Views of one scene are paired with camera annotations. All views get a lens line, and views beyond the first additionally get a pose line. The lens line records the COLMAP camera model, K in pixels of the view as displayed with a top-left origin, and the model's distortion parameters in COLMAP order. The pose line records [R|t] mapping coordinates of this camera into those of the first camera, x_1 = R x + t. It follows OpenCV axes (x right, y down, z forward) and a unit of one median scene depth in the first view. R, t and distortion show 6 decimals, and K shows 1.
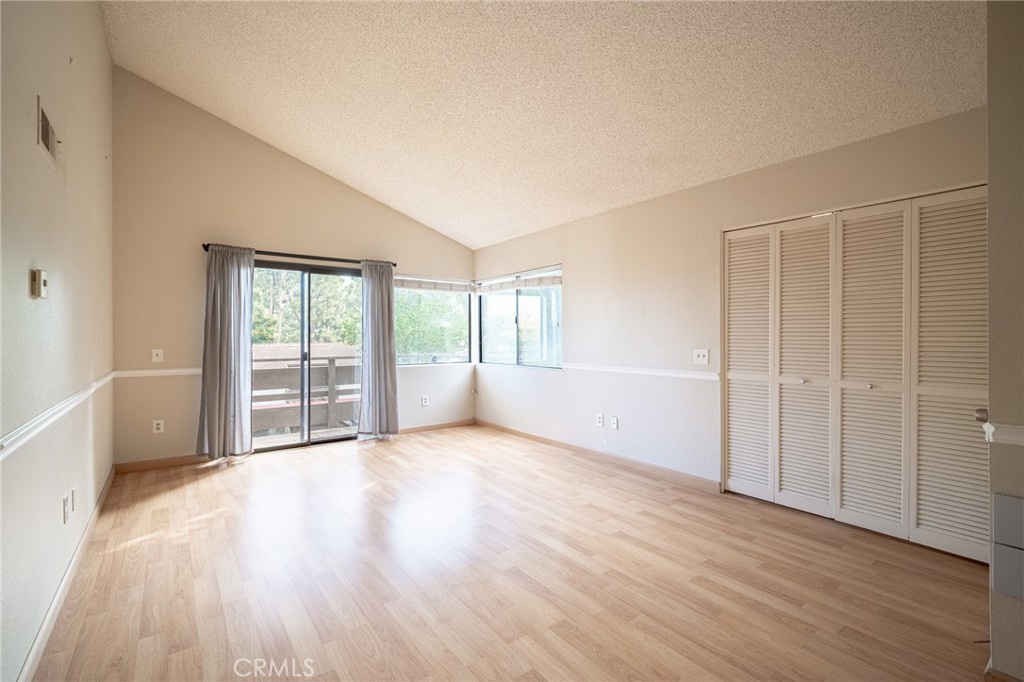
lens RADIAL K [[452.2, 0, 512.7], [0, 452.2, 333.9], [0, 0, 1]] dist [-0.001206, -0.000063]
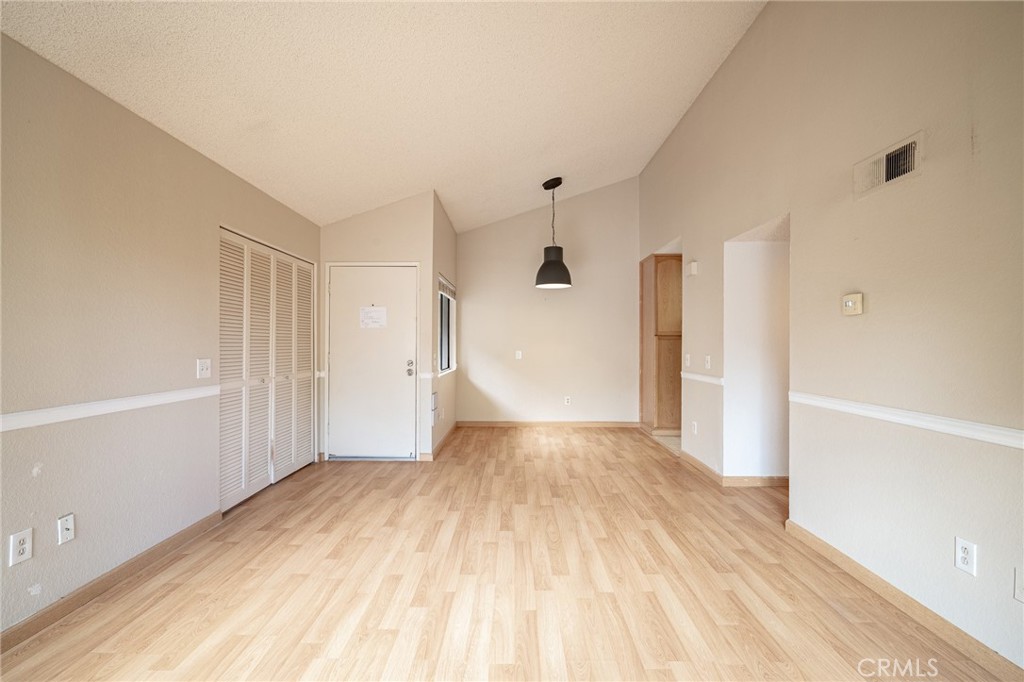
lens RADIAL K [[450.3, 0, 511.4], [0, 450.3, 343.7], [0, 0, 1]] dist [0.000287, -0.000246]
pose [[-0.793440, 0.000891, 0.608647, -0.528958], [-0.001074, 0.999995, -0.002865, 0.006590], [-0.608647, -0.002927, -0.793436, 1.350632]]
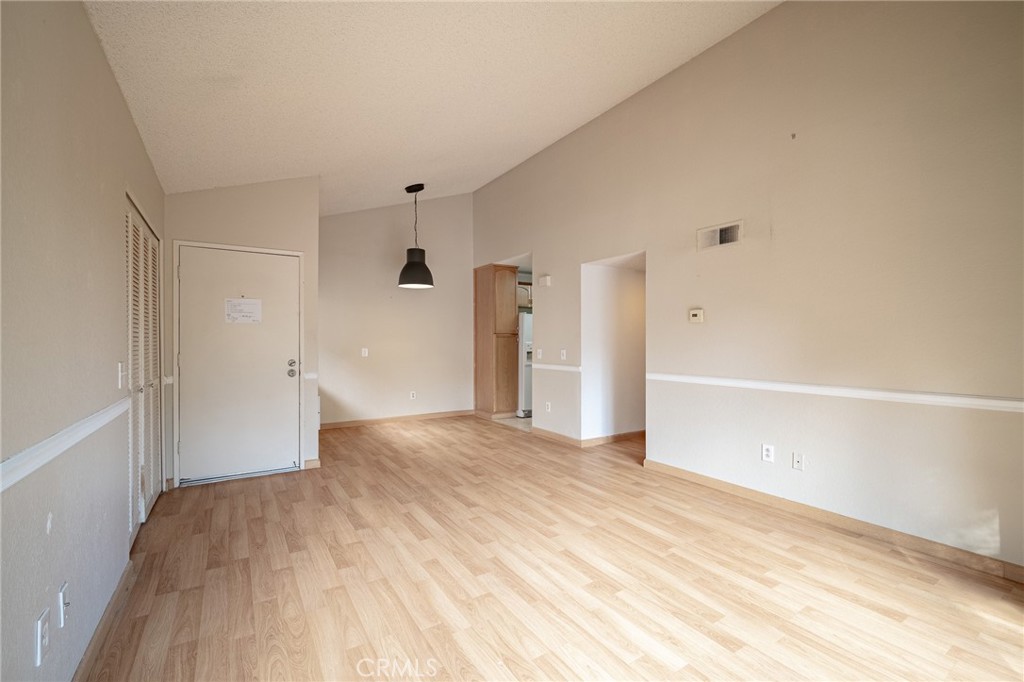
lens RADIAL K [[441.7, 0, 513.4], [0, 441.7, 343.1], [0, 0, 1]] dist [-0.001050, -0.000346]
pose [[-0.997073, 0.003648, 0.076368, -0.160802], [0.003878, 0.999988, 0.002872, 0.006786], [-0.076357, 0.003160, -0.997076, 1.607199]]
